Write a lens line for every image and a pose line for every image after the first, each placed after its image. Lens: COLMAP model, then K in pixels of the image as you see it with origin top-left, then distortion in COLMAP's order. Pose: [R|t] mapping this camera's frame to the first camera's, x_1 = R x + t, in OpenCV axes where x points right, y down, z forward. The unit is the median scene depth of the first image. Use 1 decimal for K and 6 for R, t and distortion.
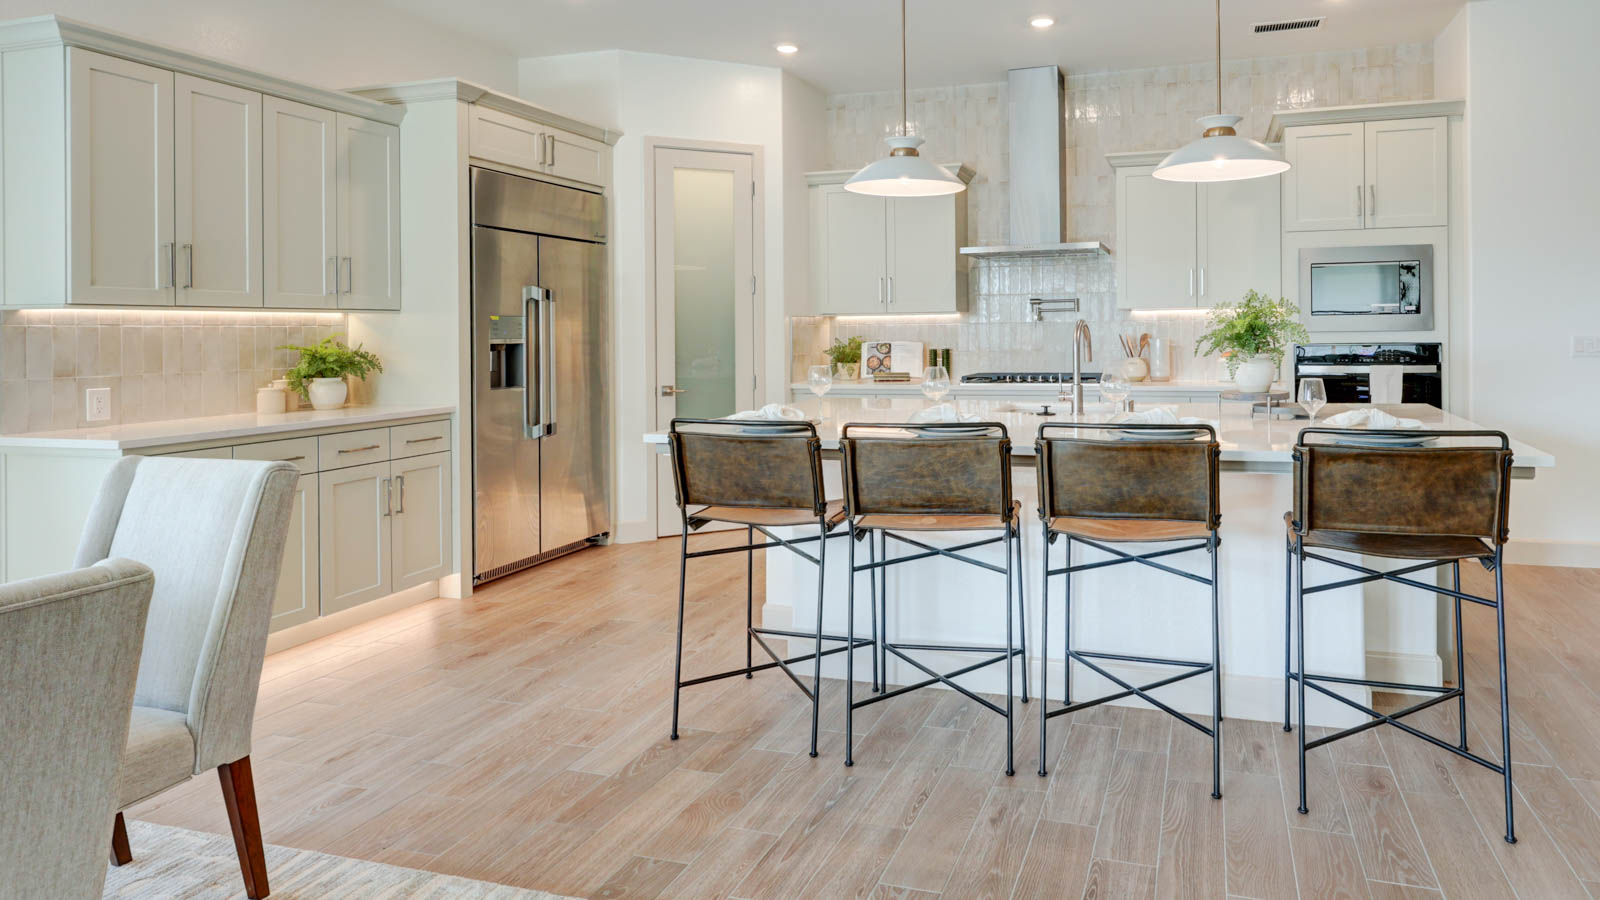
lens RADIAL K [[922.2, 0, 940.9], [0, 922.2, 318.1], [0, 0, 1]] dist [0.005647, 0.000400]
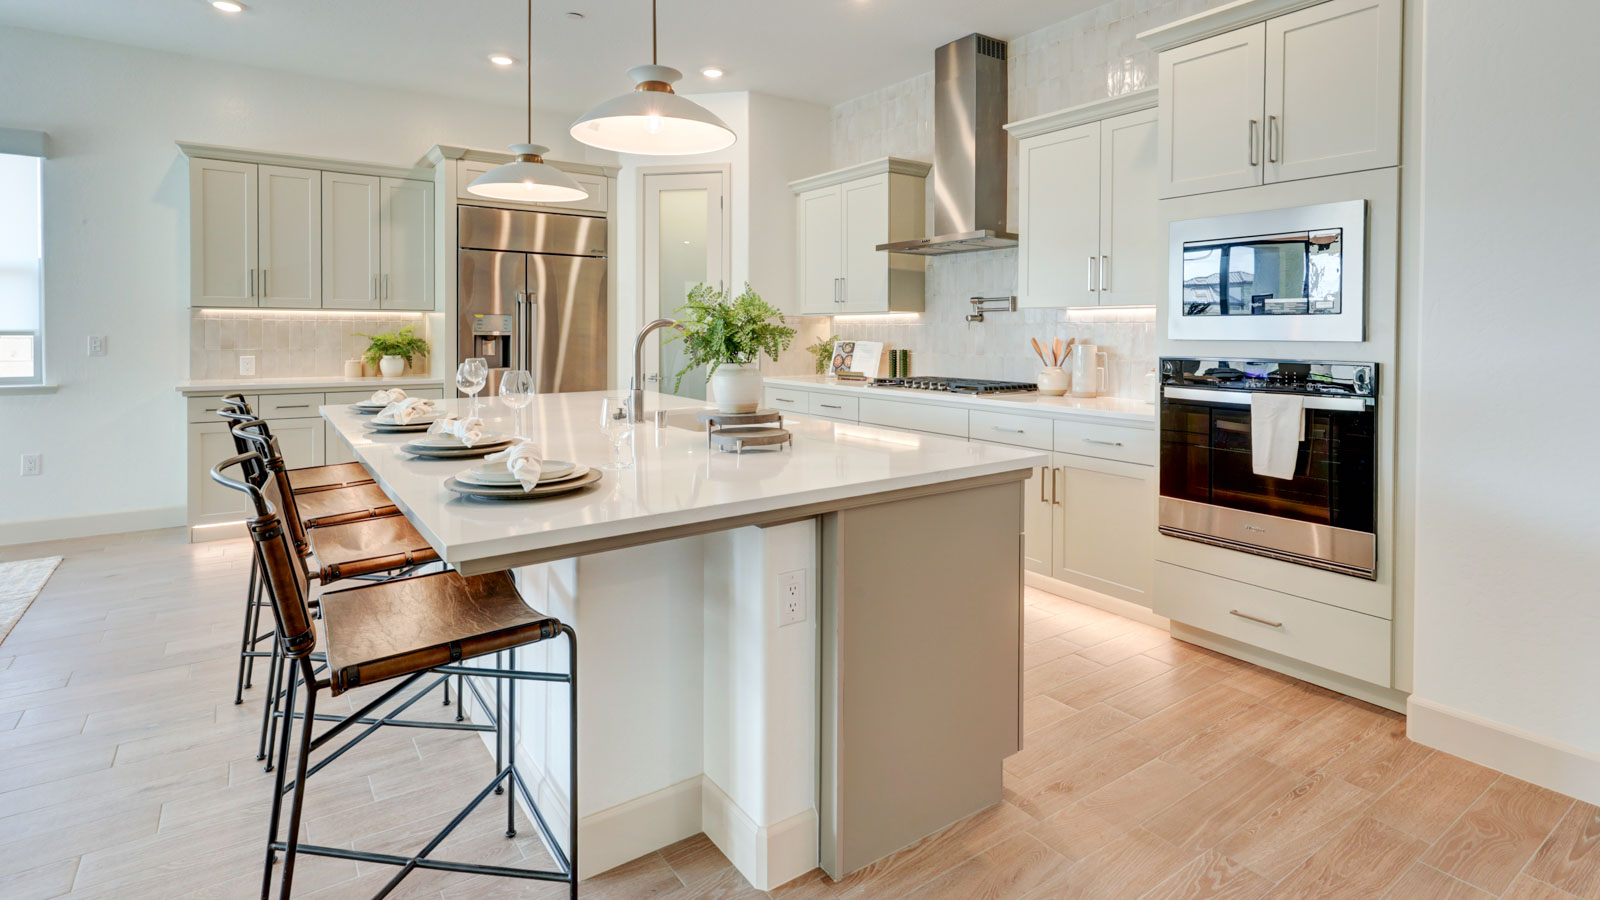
lens RADIAL K [[792.3, 0, 806.2], [0, 792.3, 330.7], [0, 0, 1]] dist [0.000734, 0.000269]
pose [[0.780221, 0.014525, -0.625335, 0.570277], [-0.005255, 0.999847, 0.016667, -0.000469], [0.625481, -0.009718, 0.780179, 0.362038]]
